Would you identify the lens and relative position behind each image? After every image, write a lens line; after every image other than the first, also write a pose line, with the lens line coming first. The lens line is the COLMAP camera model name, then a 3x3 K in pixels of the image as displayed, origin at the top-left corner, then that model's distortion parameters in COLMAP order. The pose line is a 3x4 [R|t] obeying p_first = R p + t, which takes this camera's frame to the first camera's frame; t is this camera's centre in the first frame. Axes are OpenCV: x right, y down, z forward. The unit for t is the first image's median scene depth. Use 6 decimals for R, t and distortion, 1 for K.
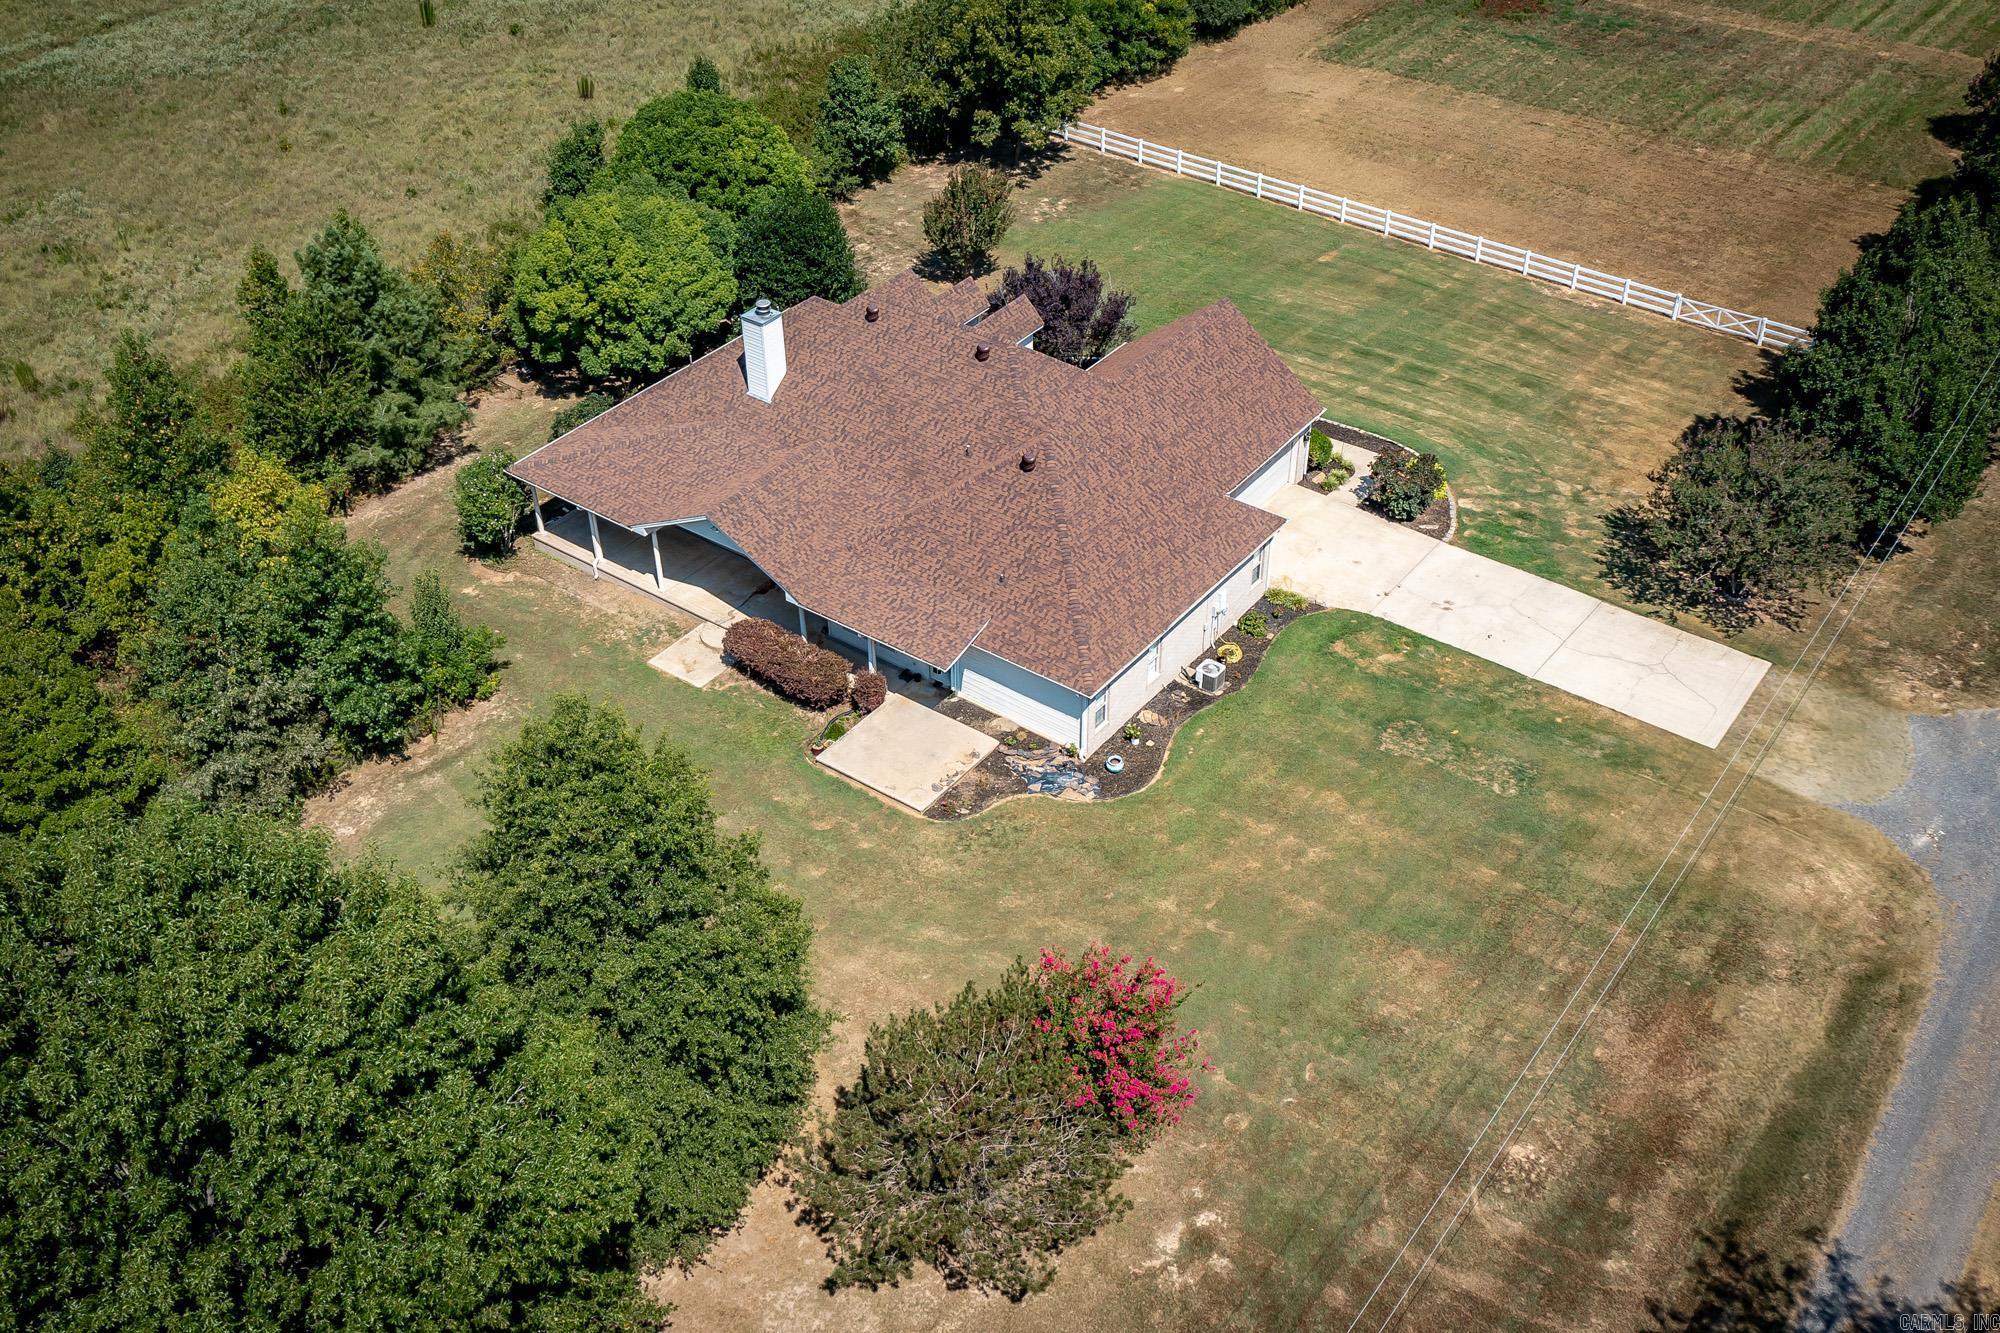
lens RADIAL K [[1922.9, 0, 1000.0], [0, 1922.9, 666.5], [0, 0, 1]] dist [0.012869, 0.015292]
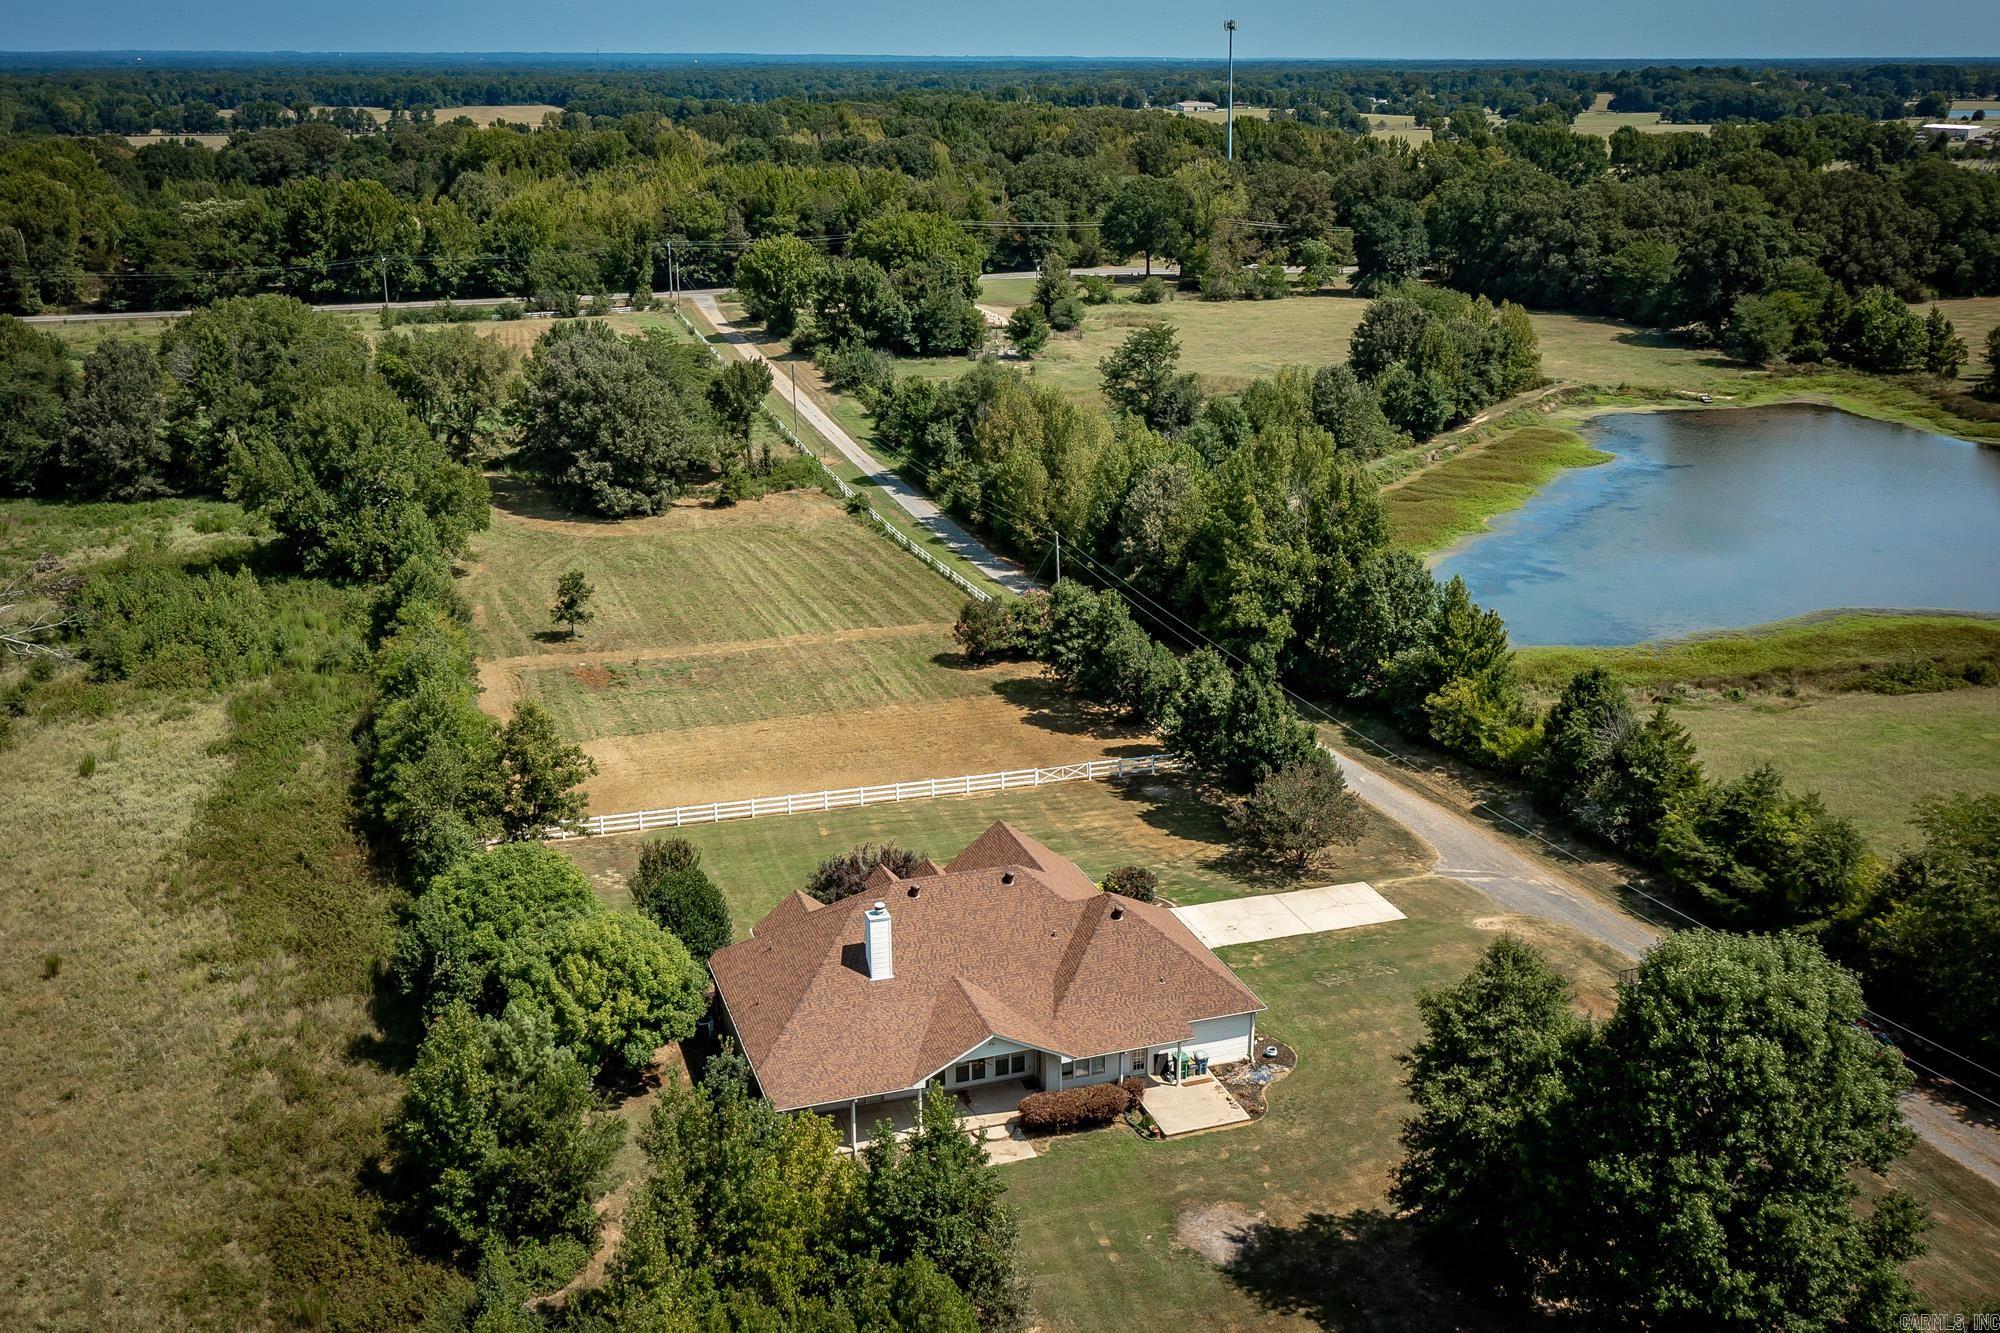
lens RADIAL K [[1922.9, 0, 1000.0], [0, 1922.9, 666.5], [0, 0, 1]] dist [0.012869, 0.015292]
pose [[0.570851, -0.243623, 0.784077, -0.938783], [0.495501, 0.863679, -0.092396, -0.143747], [-0.654681, 0.441256, 0.613747, 0.017689]]
